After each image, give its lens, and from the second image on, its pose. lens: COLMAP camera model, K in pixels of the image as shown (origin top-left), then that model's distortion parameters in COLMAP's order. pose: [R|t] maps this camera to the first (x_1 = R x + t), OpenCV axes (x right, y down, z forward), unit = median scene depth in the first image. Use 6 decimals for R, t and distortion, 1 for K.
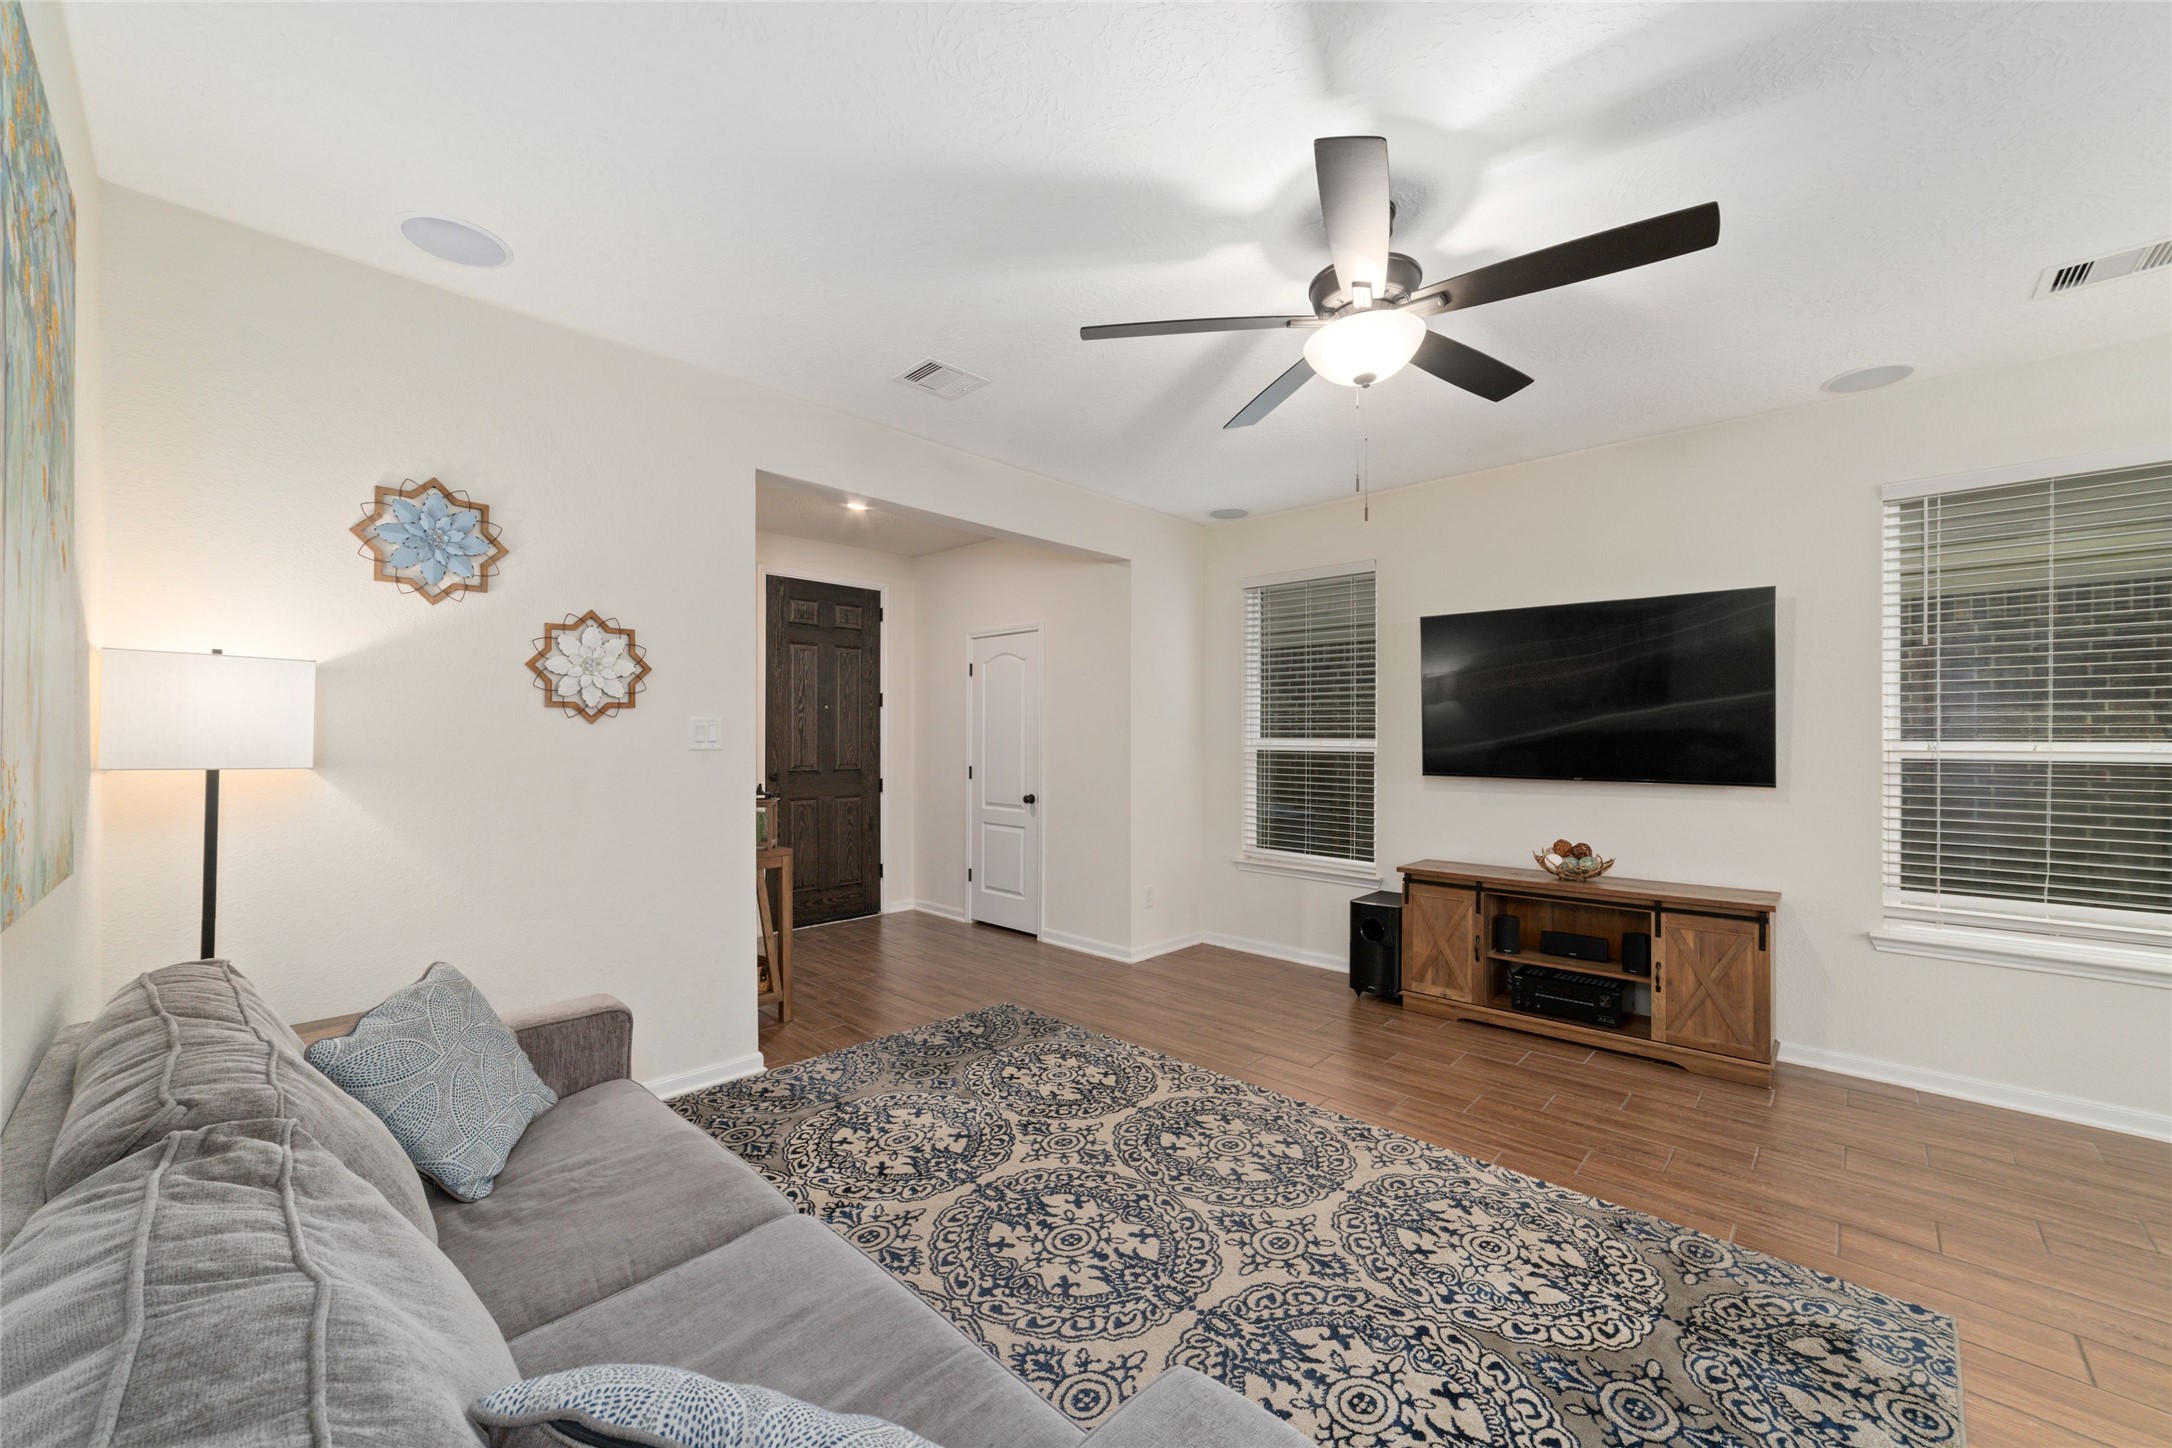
lens RADIAL K [[836.7, 0, 1103.0], [0, 836.7, 732.5], [0, 0, 1]] dist [-0.016350, 0.004428]
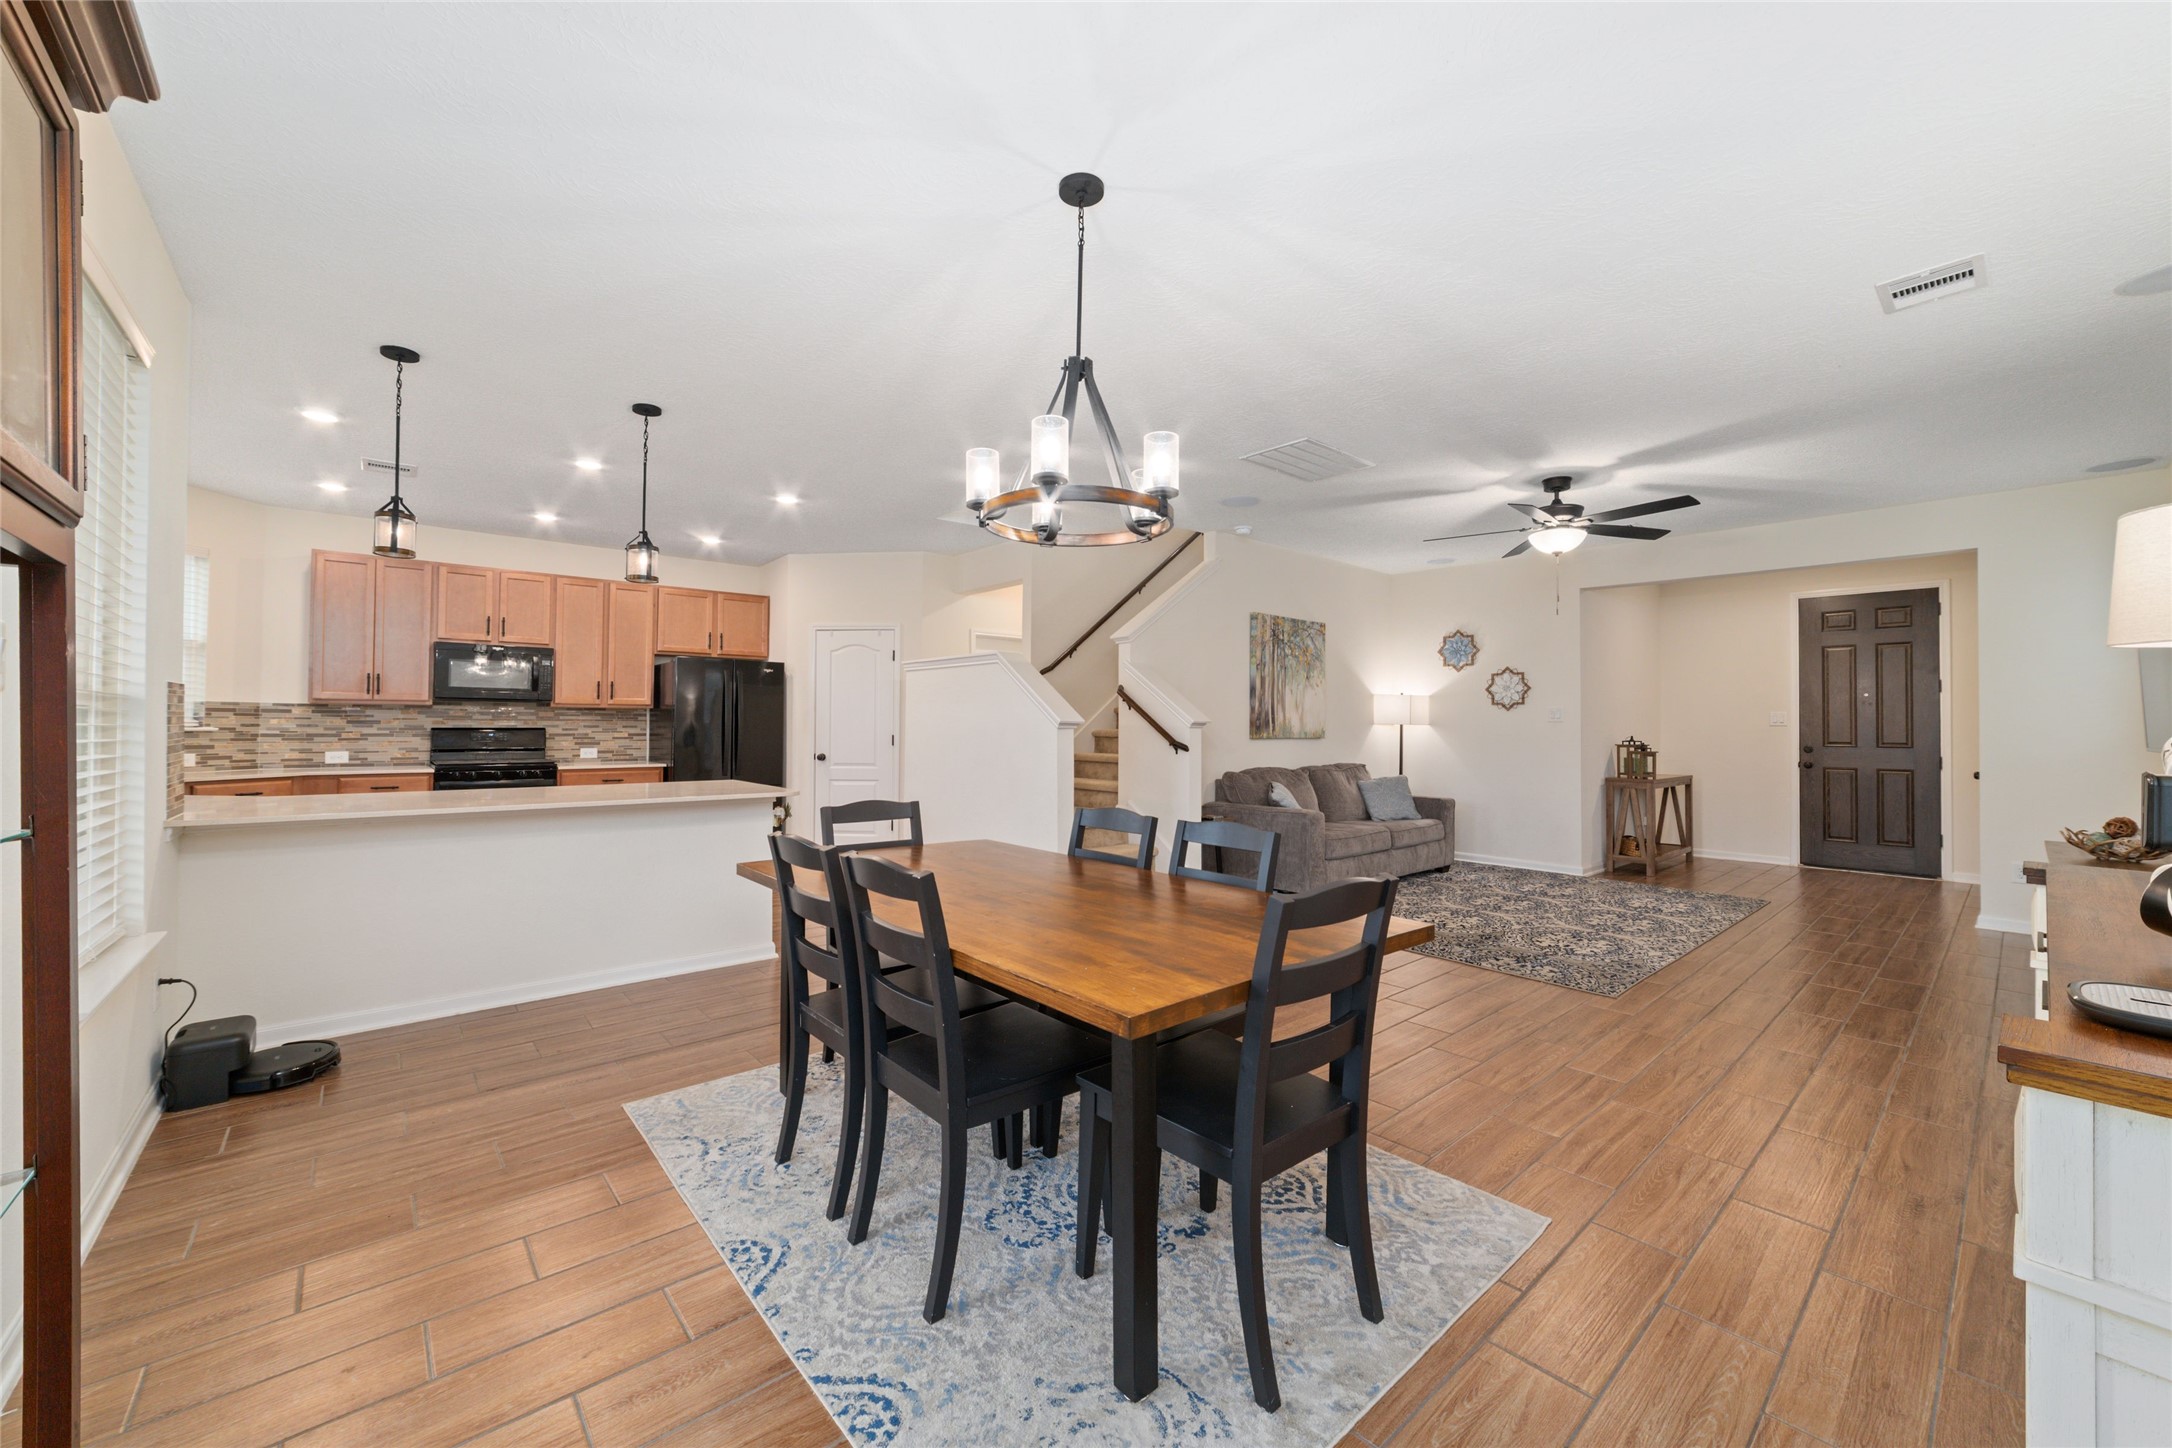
lens RADIAL K [[836.7, 0, 1076.8], [0, 836.7, 704.8], [0, 0, 1]] dist [-0.016350, 0.004428]
pose [[-0.106324, -0.028319, -0.993928, 2.057001], [-0.004030, 0.999598, -0.028049, 0.048281], [0.994323, 0.001024, -0.106395, -0.050282]]
